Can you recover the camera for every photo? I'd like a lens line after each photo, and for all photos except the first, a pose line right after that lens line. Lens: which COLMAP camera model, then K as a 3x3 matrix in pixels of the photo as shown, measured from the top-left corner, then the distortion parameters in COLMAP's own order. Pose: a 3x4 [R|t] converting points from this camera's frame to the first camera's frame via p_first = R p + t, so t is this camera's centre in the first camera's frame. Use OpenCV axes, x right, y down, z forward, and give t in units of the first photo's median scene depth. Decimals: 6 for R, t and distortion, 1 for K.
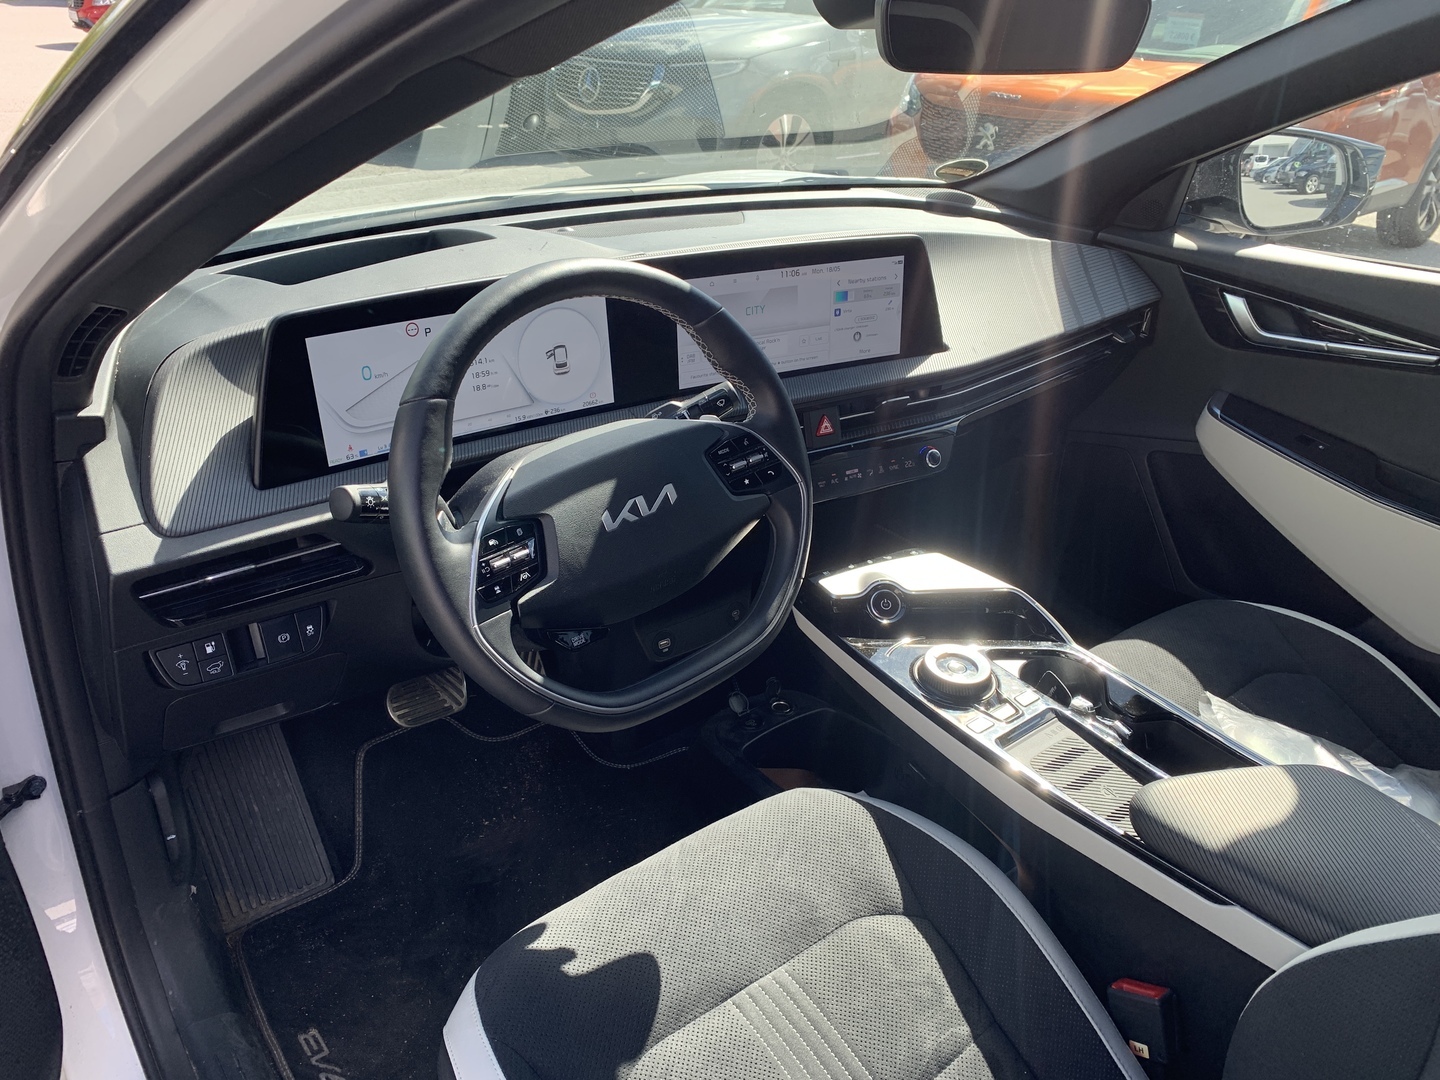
lens RADIAL K [[1137.9, 0, 692.5], [0, 1137.9, 585.4], [0, 0, 1]] dist [0.082679, -0.000498]
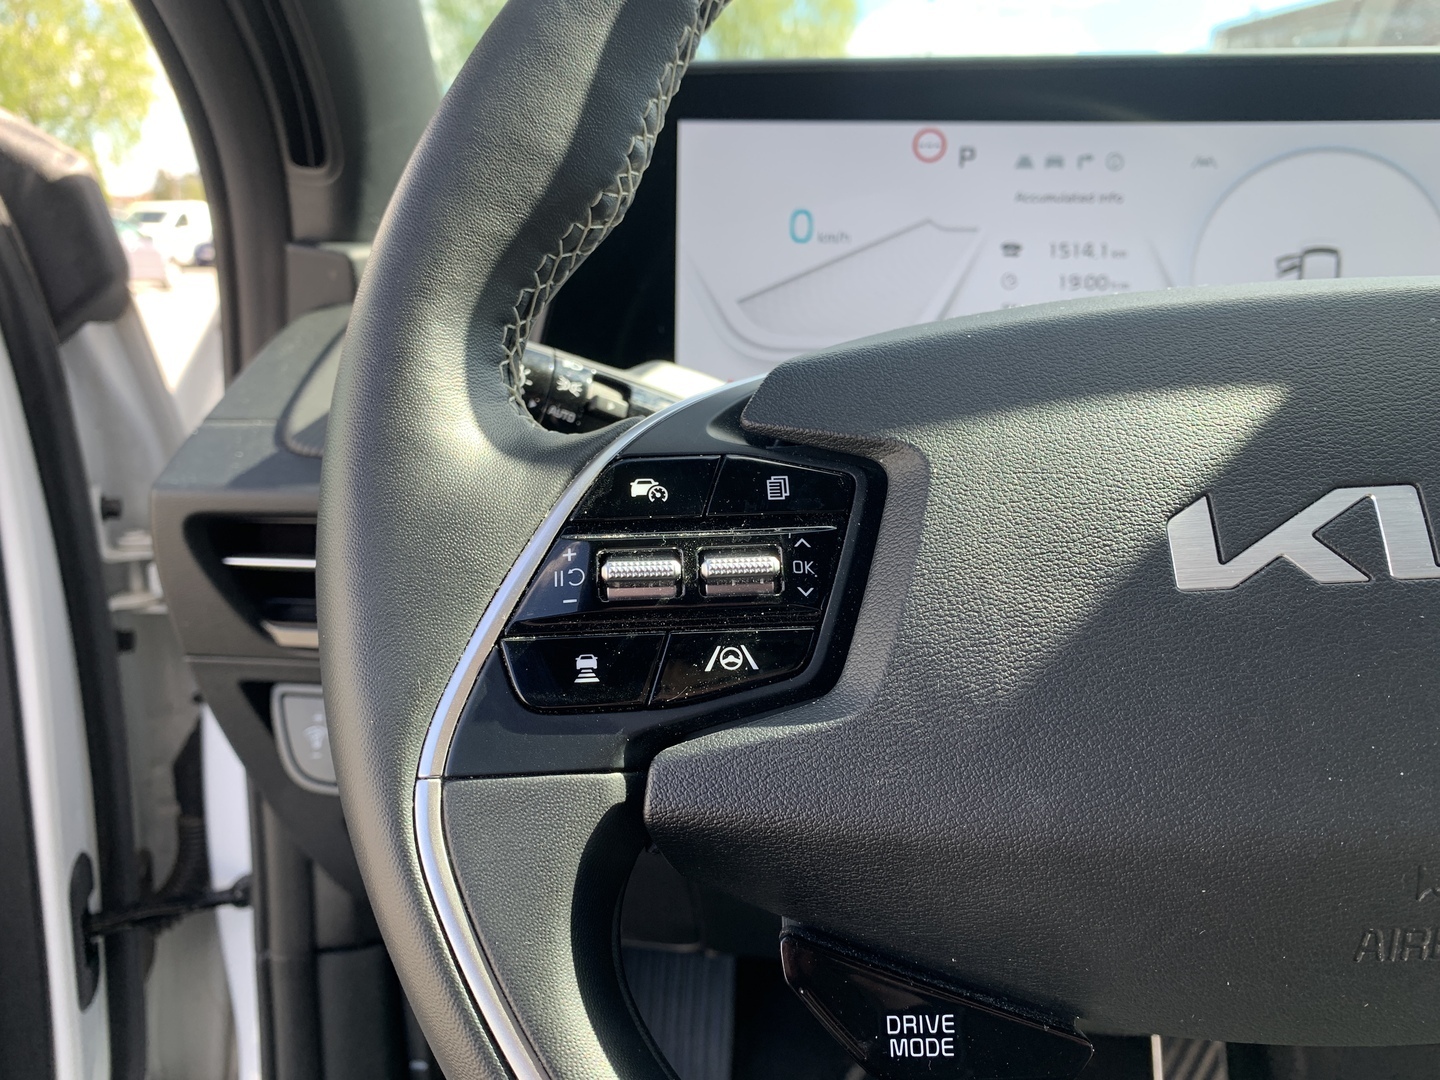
lens RADIAL K [[1134.9, 0, 721.3], [0, 1134.9, 562.2], [0, 0, 1]] dist [0.002759, -0.001790]
pose [[0.738993, 0.163156, -0.653658, 0.001194], [-0.318915, 0.939360, -0.126081, 0.001983], [0.593449, 0.301634, 0.746214, 0.628016]]
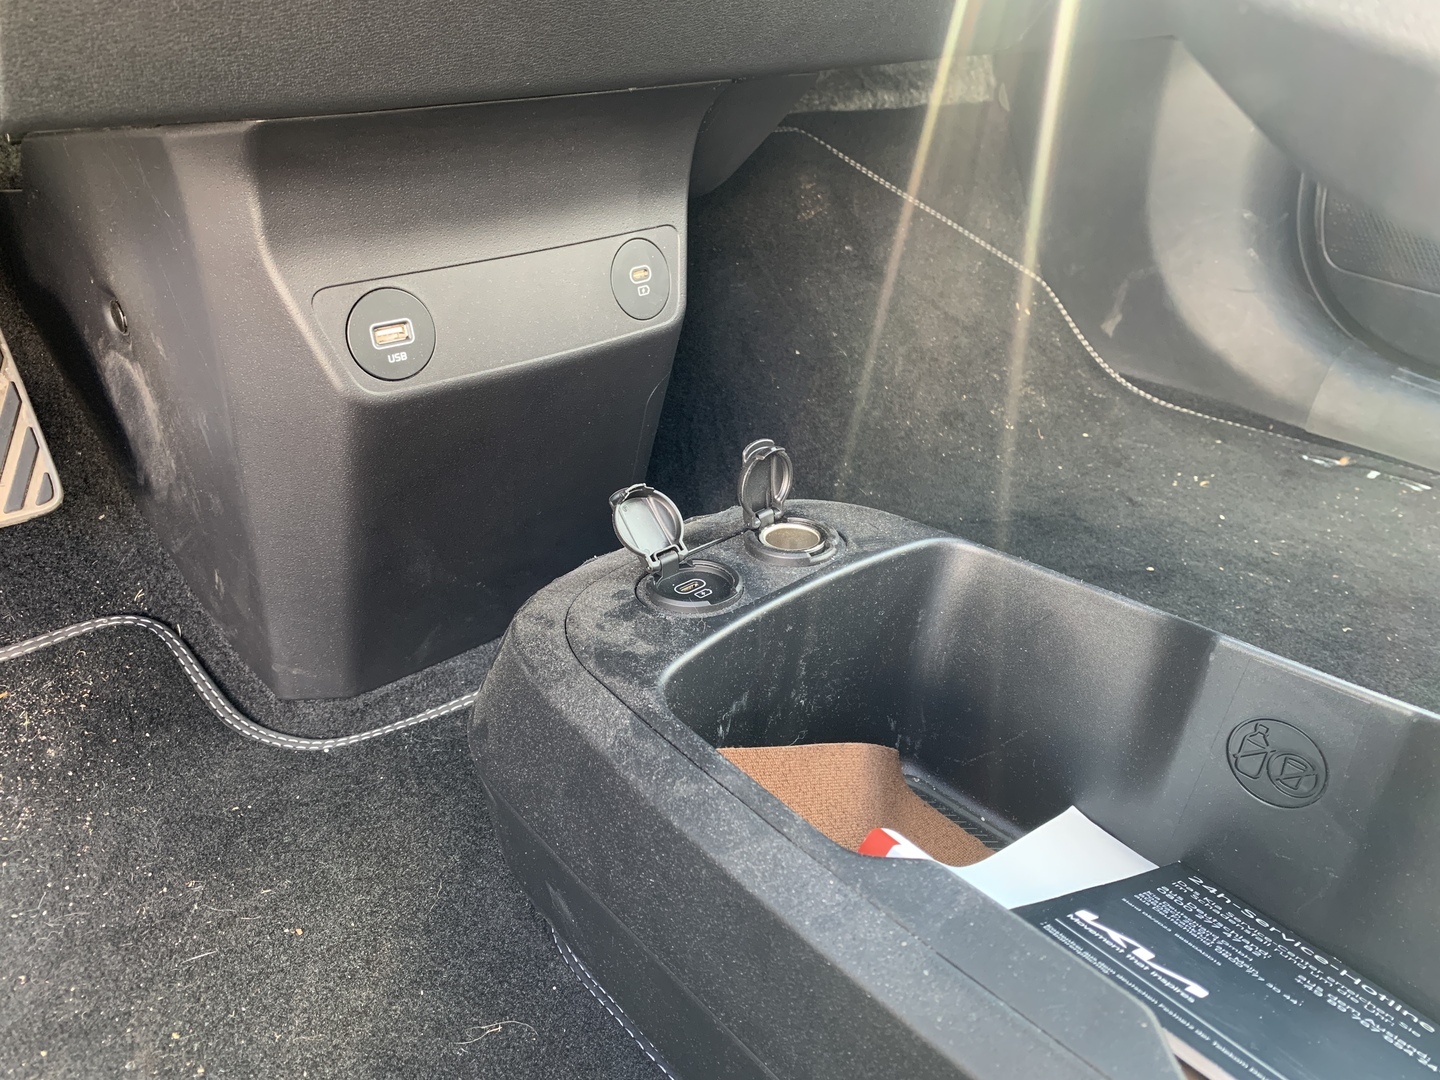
lens RADIAL K [[1145.4, 0, 720.0], [0, 1145.4, 540.0], [0, 0, 1]] dist [-0.002757, 0.010087]
pose [[0.996929, -0.016826, 0.076479, 0.049118], [0.016012, 0.999809, 0.011238, 0.143421], [-0.076653, -0.009979, 0.997008, 0.971895]]
